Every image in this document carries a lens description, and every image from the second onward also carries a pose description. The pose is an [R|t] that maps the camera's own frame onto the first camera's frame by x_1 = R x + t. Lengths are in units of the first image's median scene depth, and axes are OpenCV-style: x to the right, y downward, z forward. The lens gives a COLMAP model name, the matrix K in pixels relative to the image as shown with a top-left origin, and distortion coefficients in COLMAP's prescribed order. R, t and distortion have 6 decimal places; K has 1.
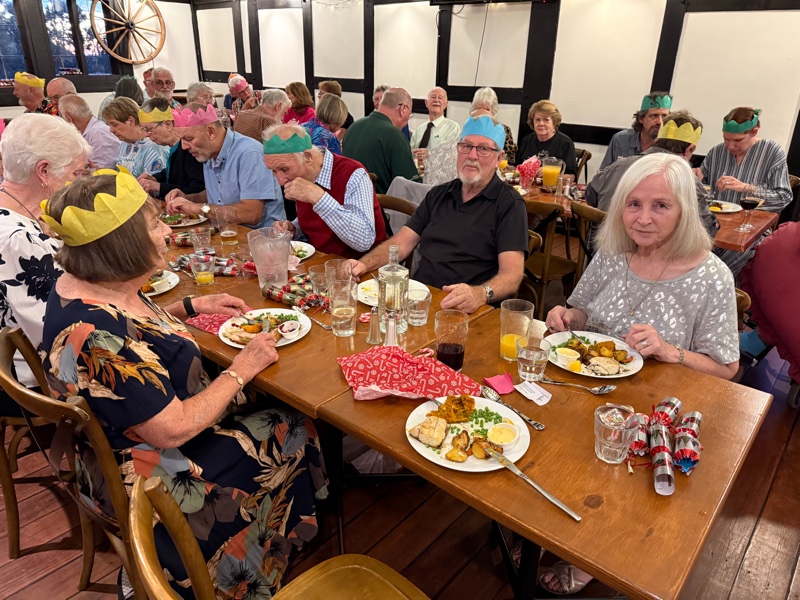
lens RADIAL K [[566.6, 0, 400.0], [0, 566.6, 300.0], [0, 0, 1]] dist [0.006380, -0.009420]
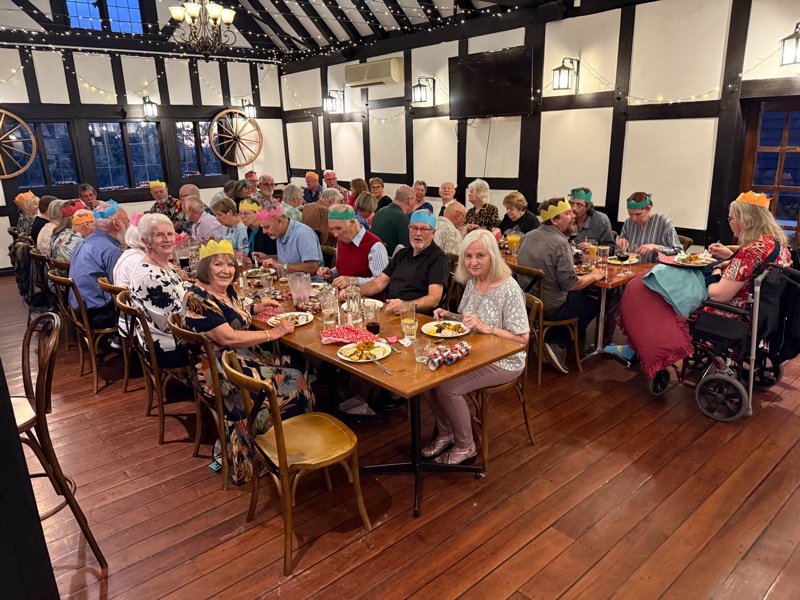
lens RADIAL K [[559.7, 0, 409.0], [0, 559.7, 314.4], [0, 0, 1]] dist [0.045655, -0.001409]
pose [[0.990537, -0.001922, -0.137234, 0.153168], [-0.011862, 0.994961, -0.099556, 0.077254], [0.136734, 0.100242, 0.985523, -0.302415]]
